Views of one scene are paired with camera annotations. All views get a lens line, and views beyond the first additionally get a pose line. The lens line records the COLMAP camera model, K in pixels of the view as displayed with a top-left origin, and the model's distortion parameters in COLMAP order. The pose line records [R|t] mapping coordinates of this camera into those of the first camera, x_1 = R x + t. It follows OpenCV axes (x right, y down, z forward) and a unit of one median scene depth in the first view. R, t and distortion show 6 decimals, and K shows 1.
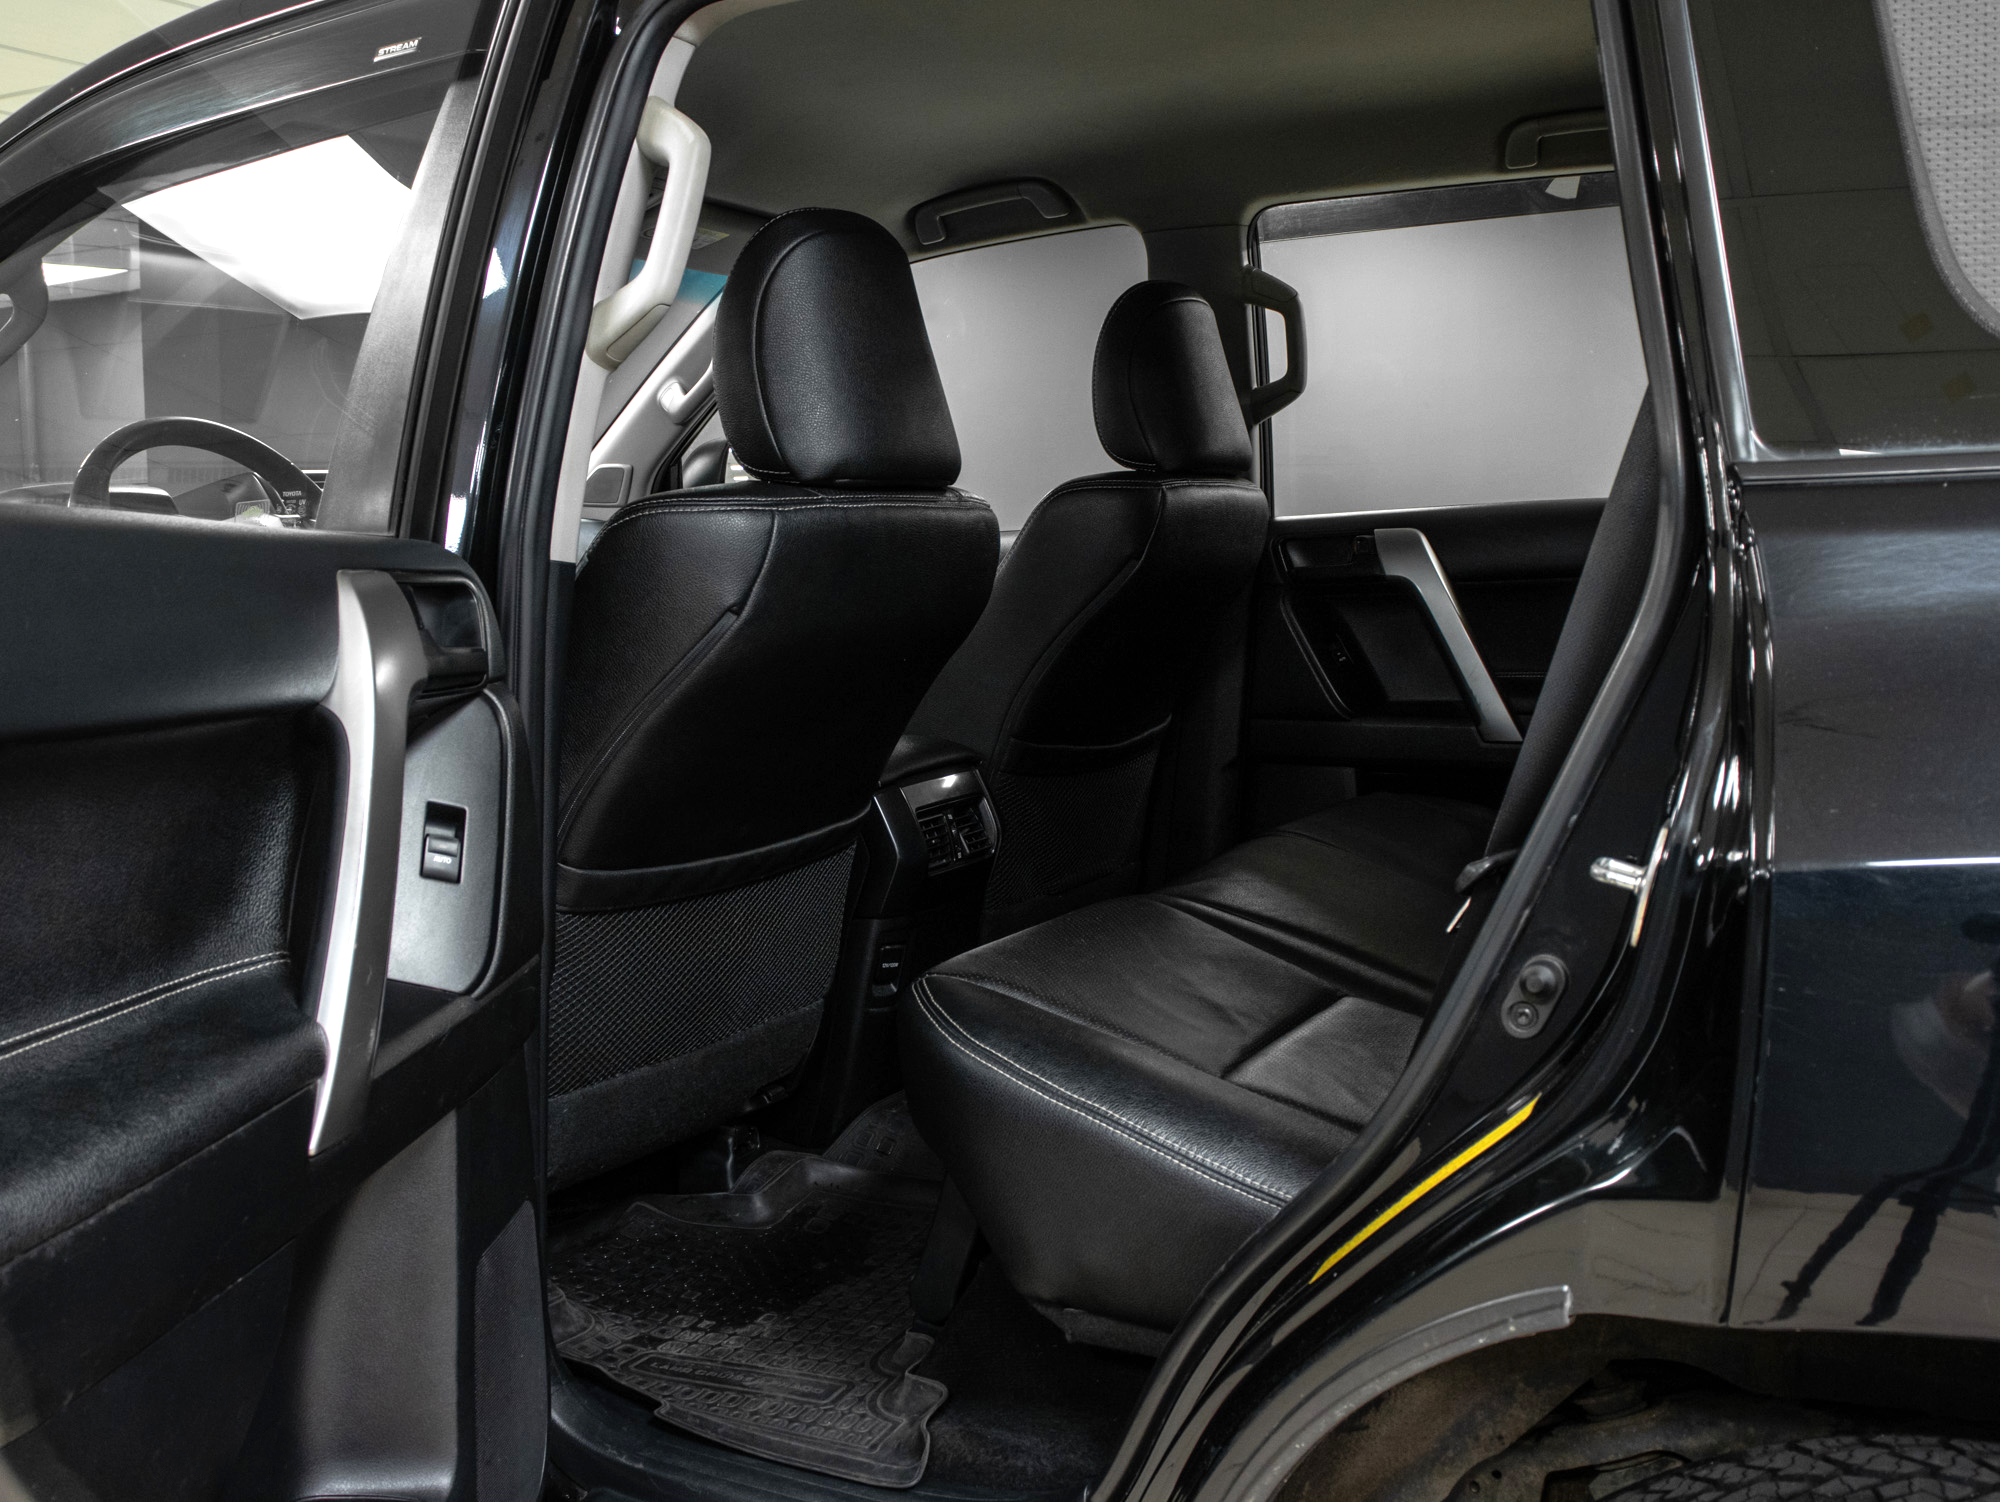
lens RADIAL K [[1921.3, 0, 1004.4], [0, 1921.3, 791.7], [0, 0, 1]] dist [-0.103043, 0.007683]
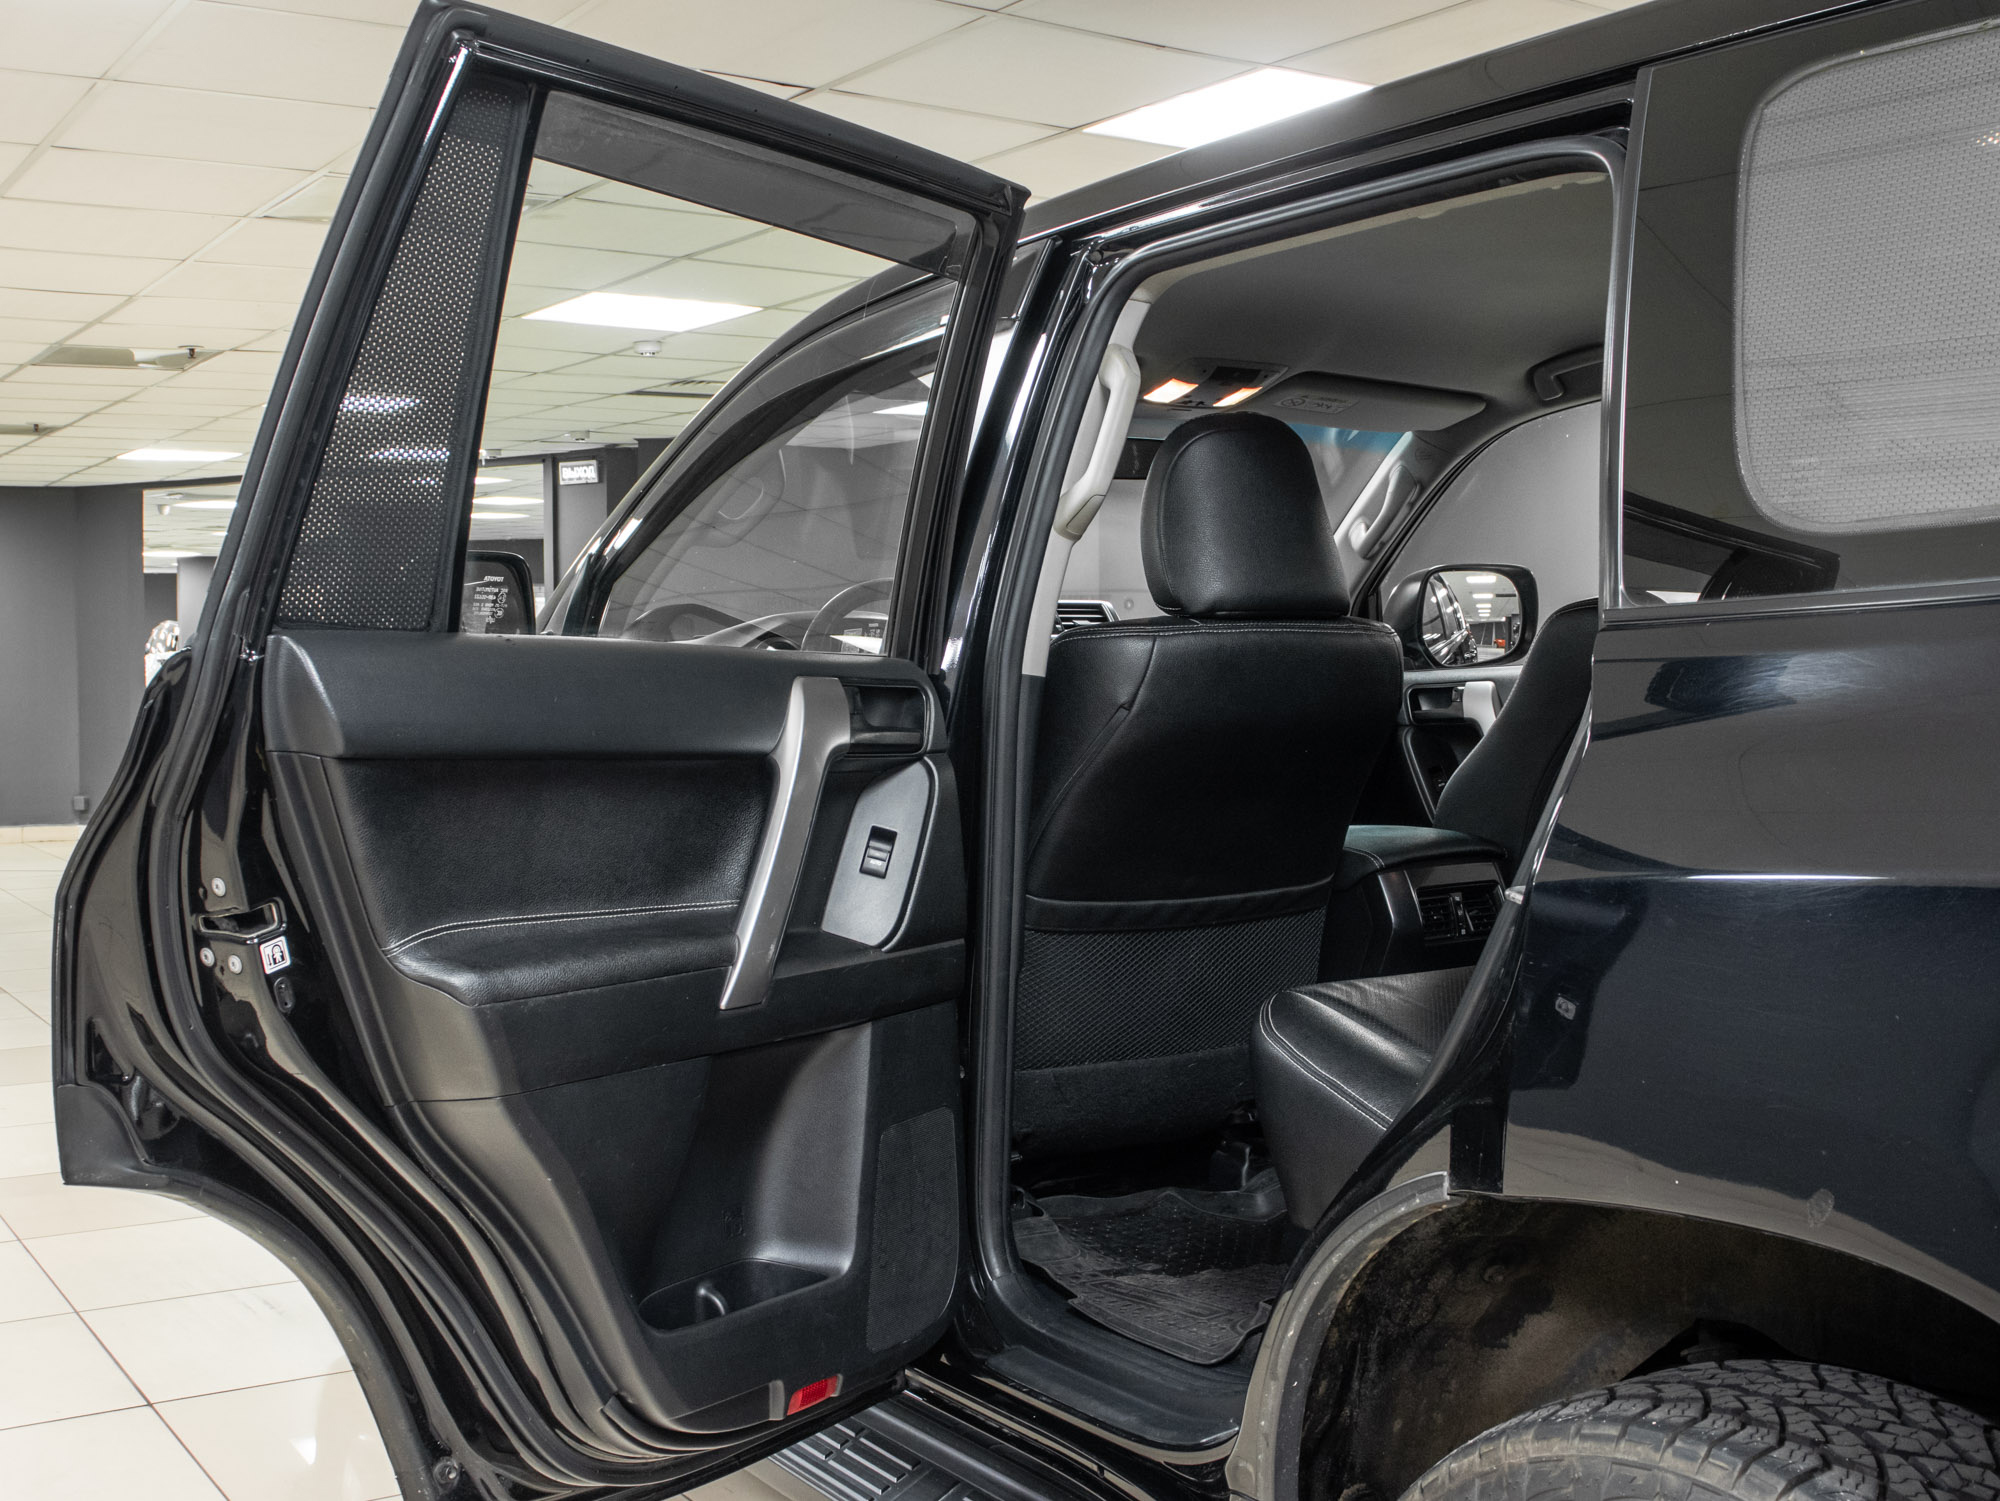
lens RADIAL K [[1921.3, 0, 1004.4], [0, 1921.3, 791.2], [0, 0, 1]] dist [-0.103043, 0.007683]
pose [[0.905406, 0.037408, -0.422895, 0.411124], [-0.063441, 0.996848, -0.047647, 0.040598], [0.419779, 0.069969, 0.904925, -0.338757]]
